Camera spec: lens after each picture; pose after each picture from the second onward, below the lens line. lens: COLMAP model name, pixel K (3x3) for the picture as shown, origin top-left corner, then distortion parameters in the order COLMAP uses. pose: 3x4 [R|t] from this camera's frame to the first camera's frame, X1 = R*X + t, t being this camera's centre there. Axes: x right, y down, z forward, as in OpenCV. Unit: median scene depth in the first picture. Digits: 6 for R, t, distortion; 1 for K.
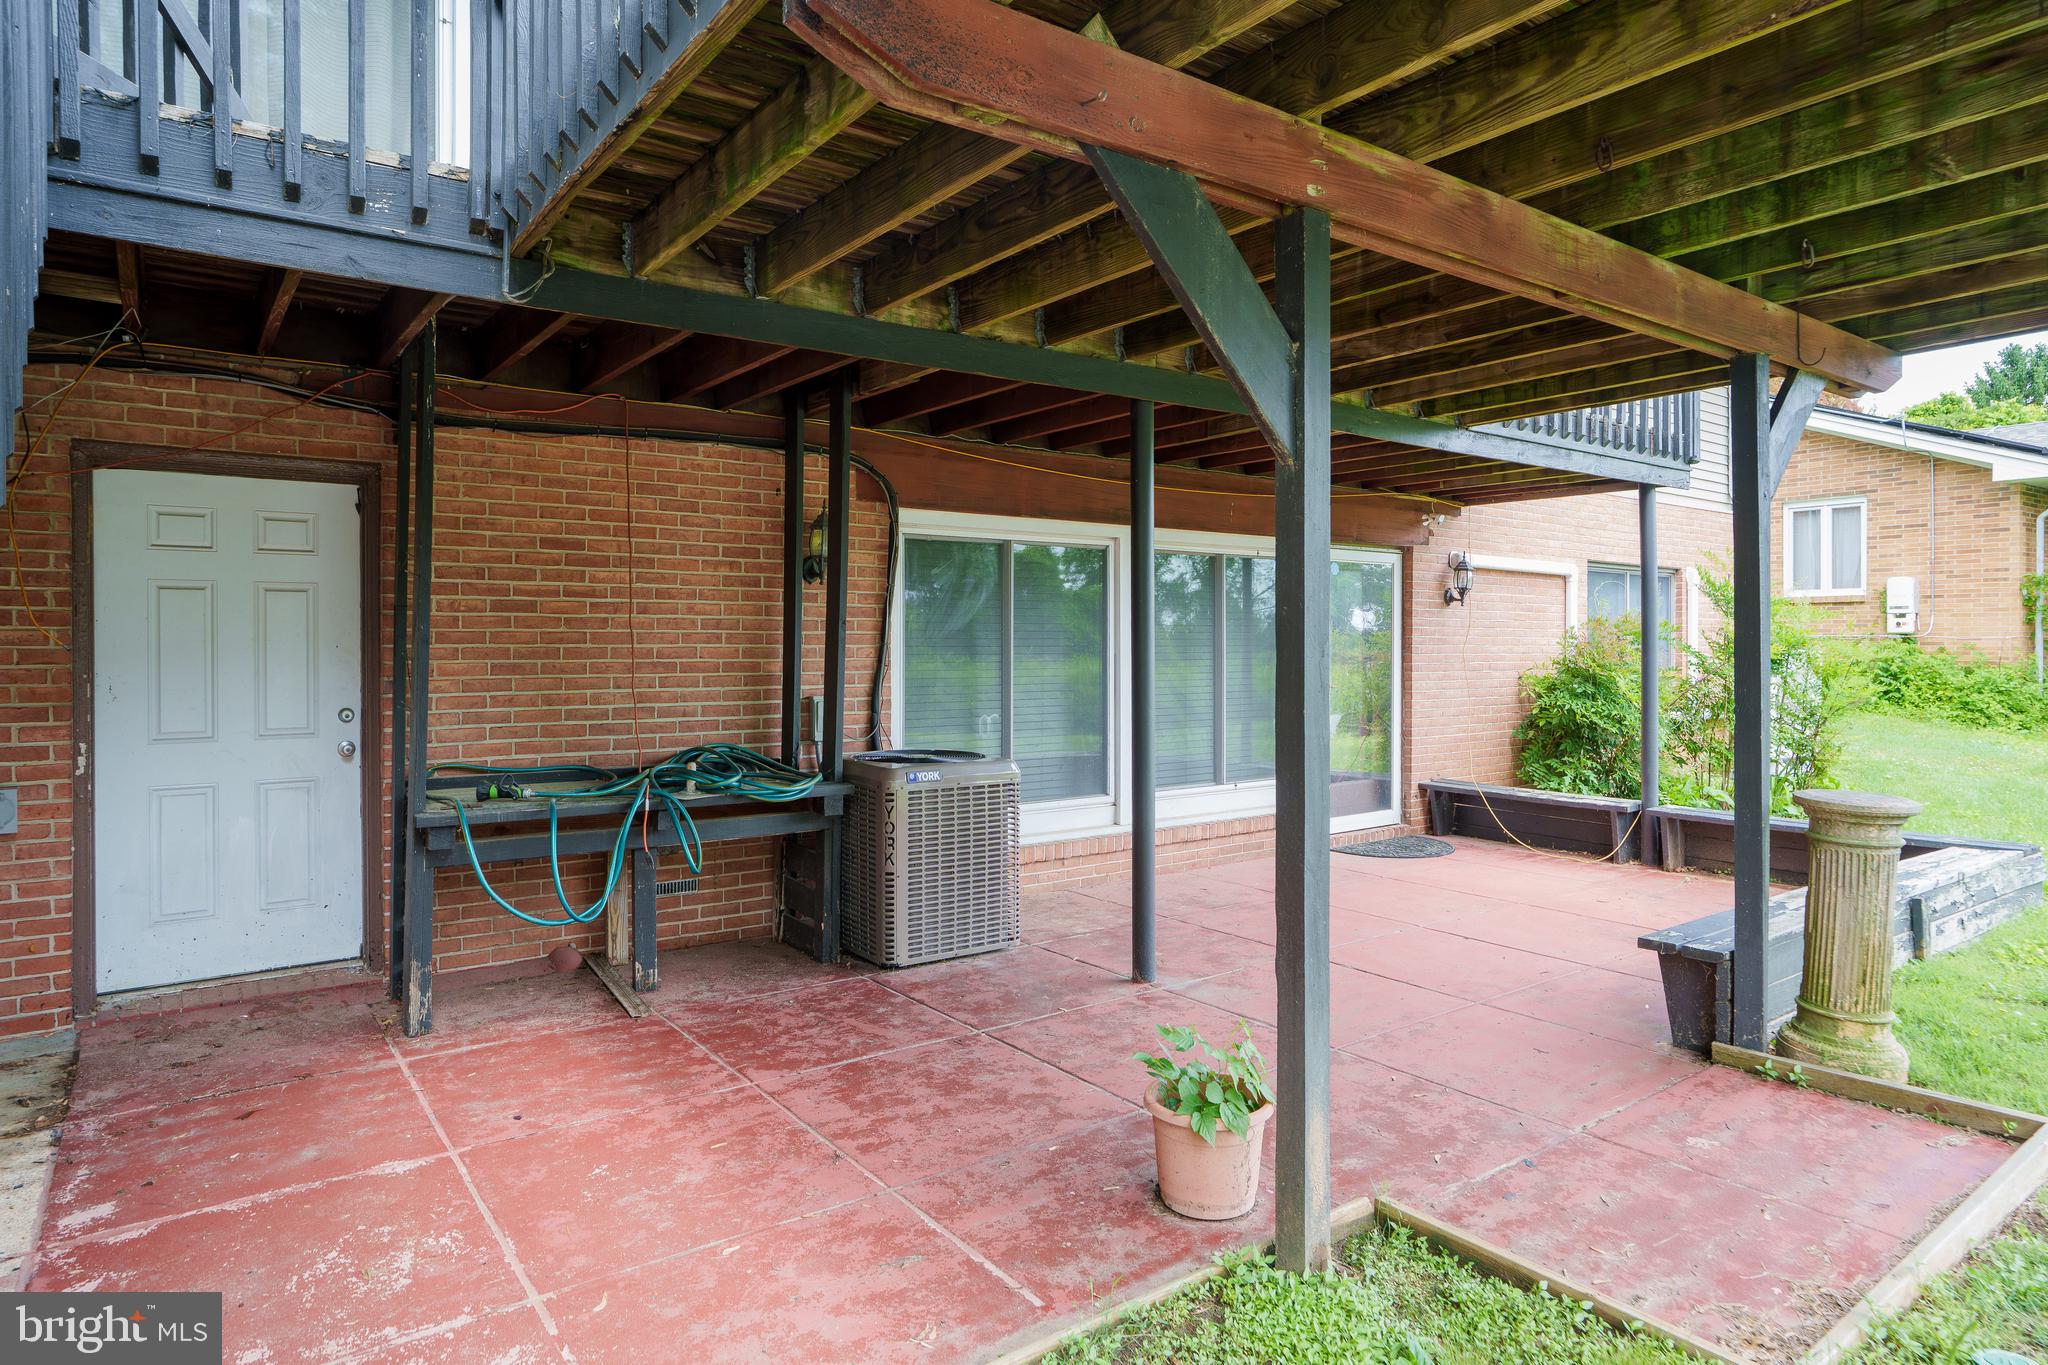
lens RADIAL K [[1217.4, 0, 1021.1], [0, 1217.4, 648.4], [0, 0, 1]] dist [-0.004650, -0.001213]
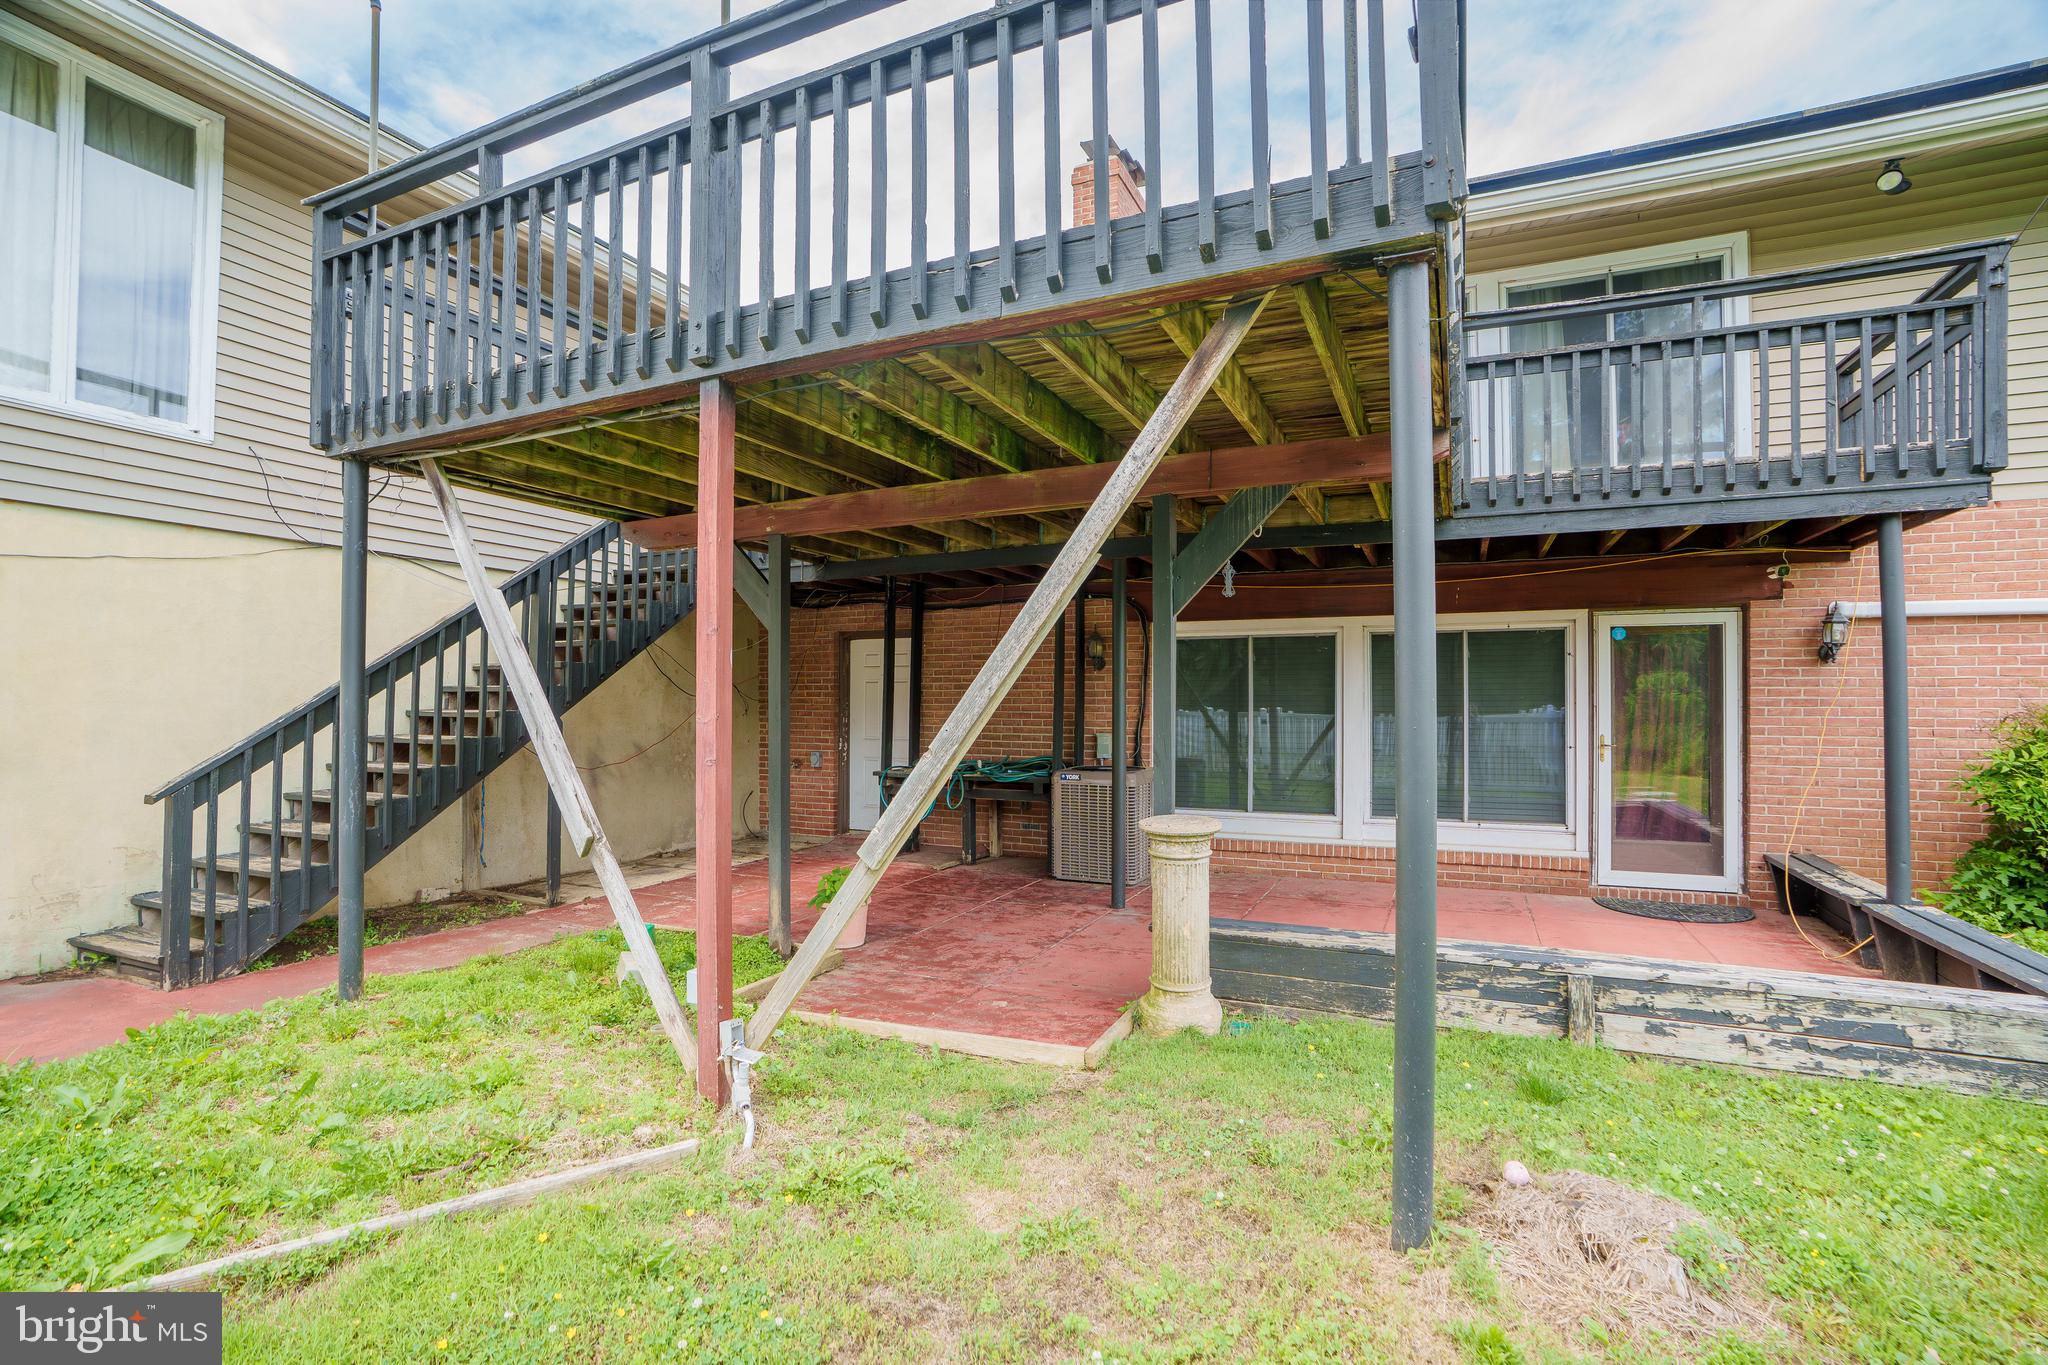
lens RADIAL K [[922.7, 0, 1024.0], [0, 922.7, 682.5], [0, 0, 1]] dist [-0.005398, -0.000343]
pose [[0.490173, -0.017823, -0.871443, 0.840074], [-0.004120, 0.999732, -0.022764, -0.003544], [0.871615, 0.014749, 0.489969, 0.196613]]
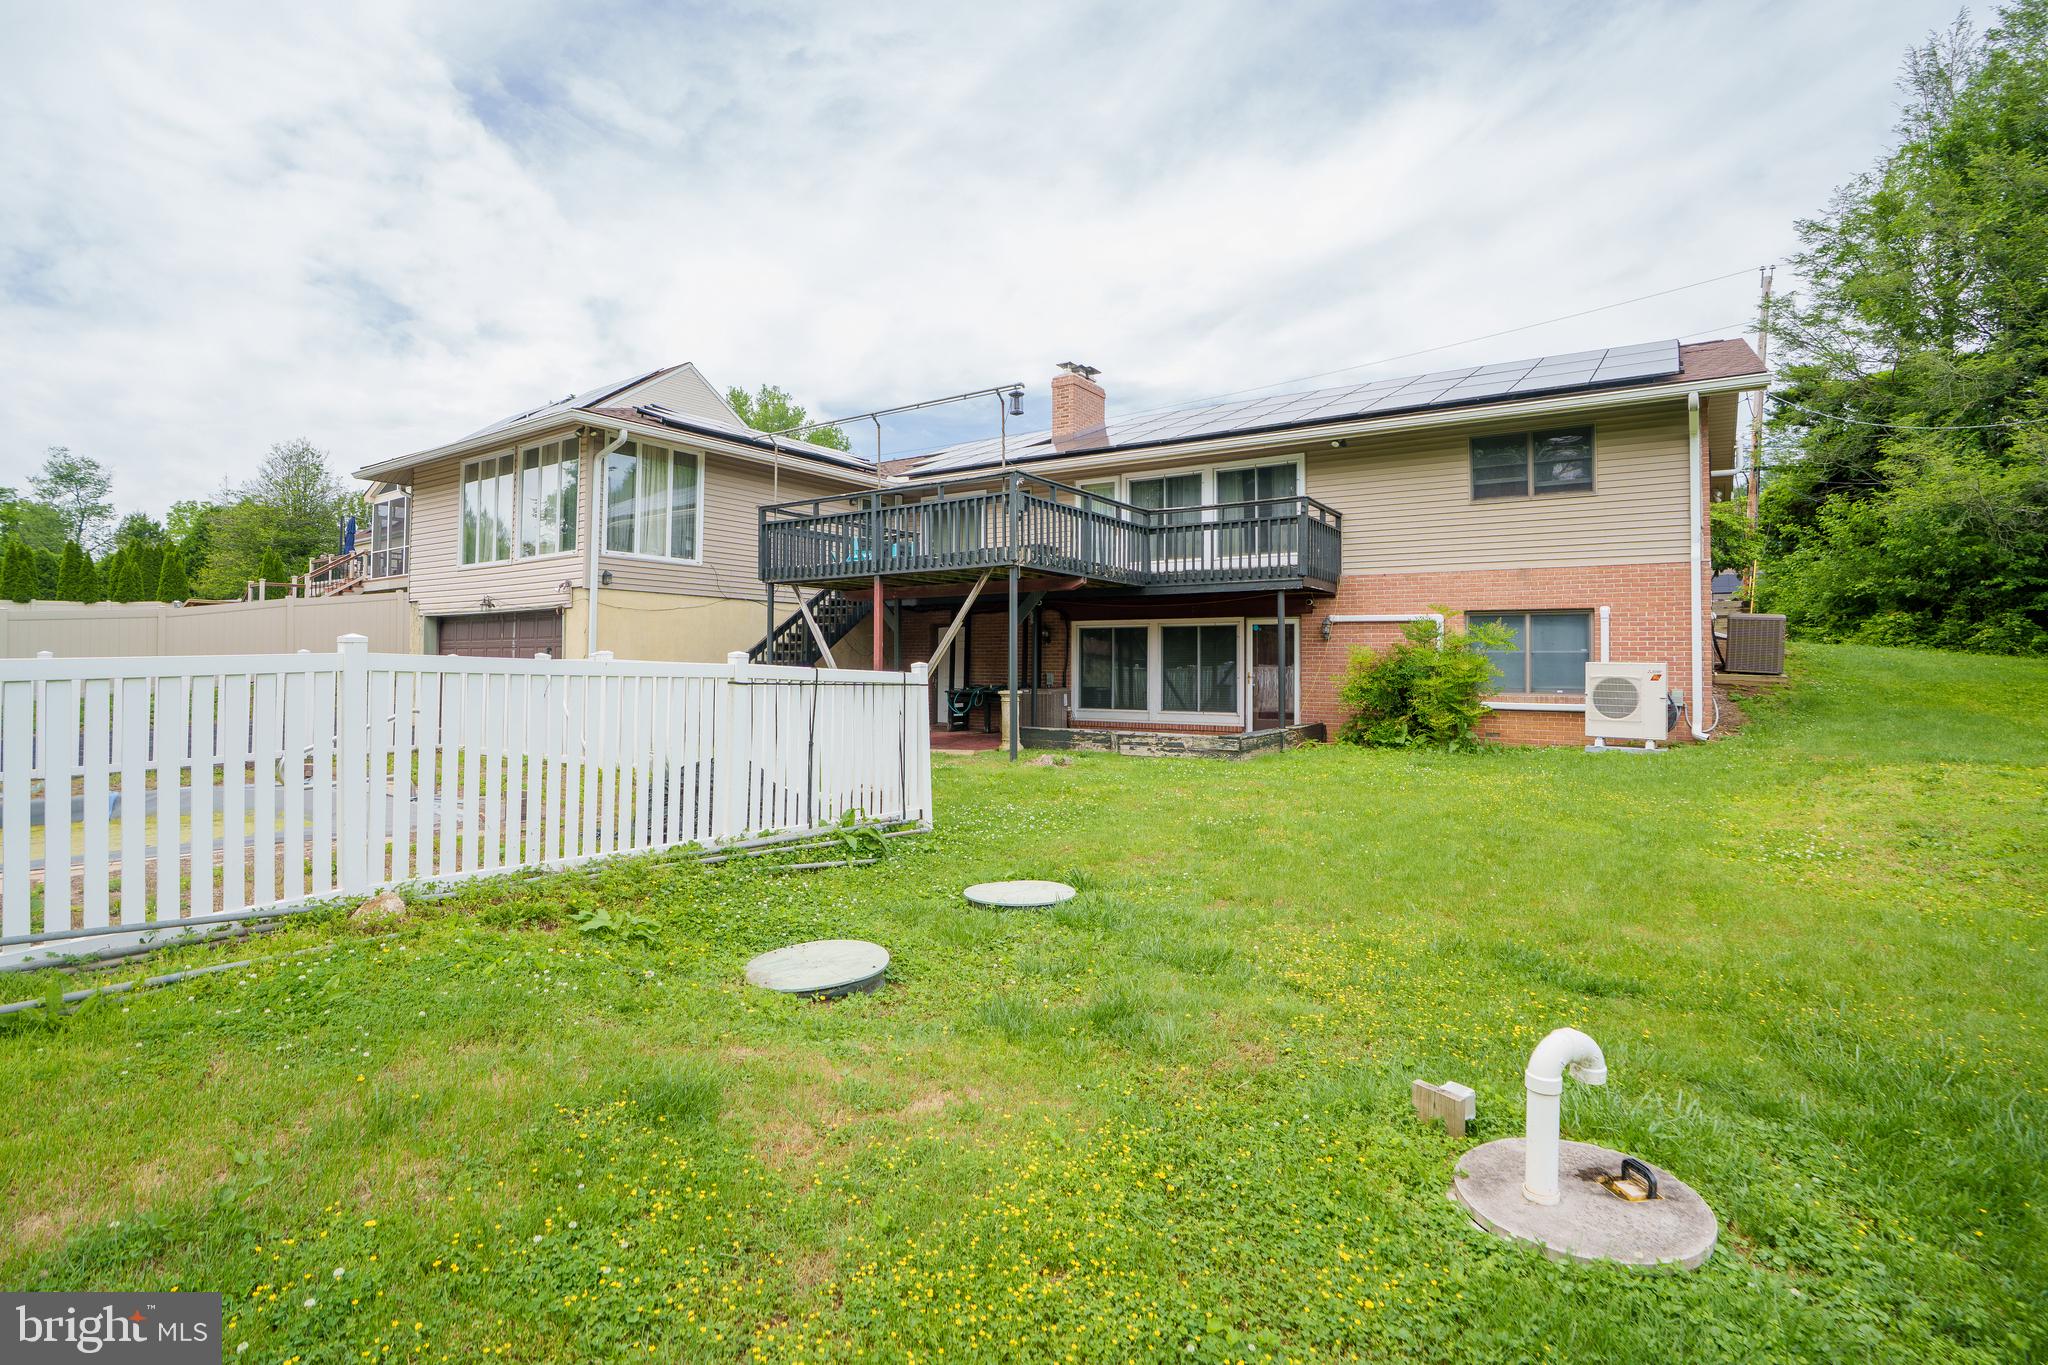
lens RADIAL K [[1031.2, 0, 1015.7], [0, 1031.2, 640.0], [0, 0, 1]] dist [0.000180, 0.000052]
pose [[0.345305, -0.021283, -0.938249, 2.376865], [-0.004521, 0.999694, -0.024341, 0.011827], [0.938479, 0.012647, 0.345103, -0.162475]]
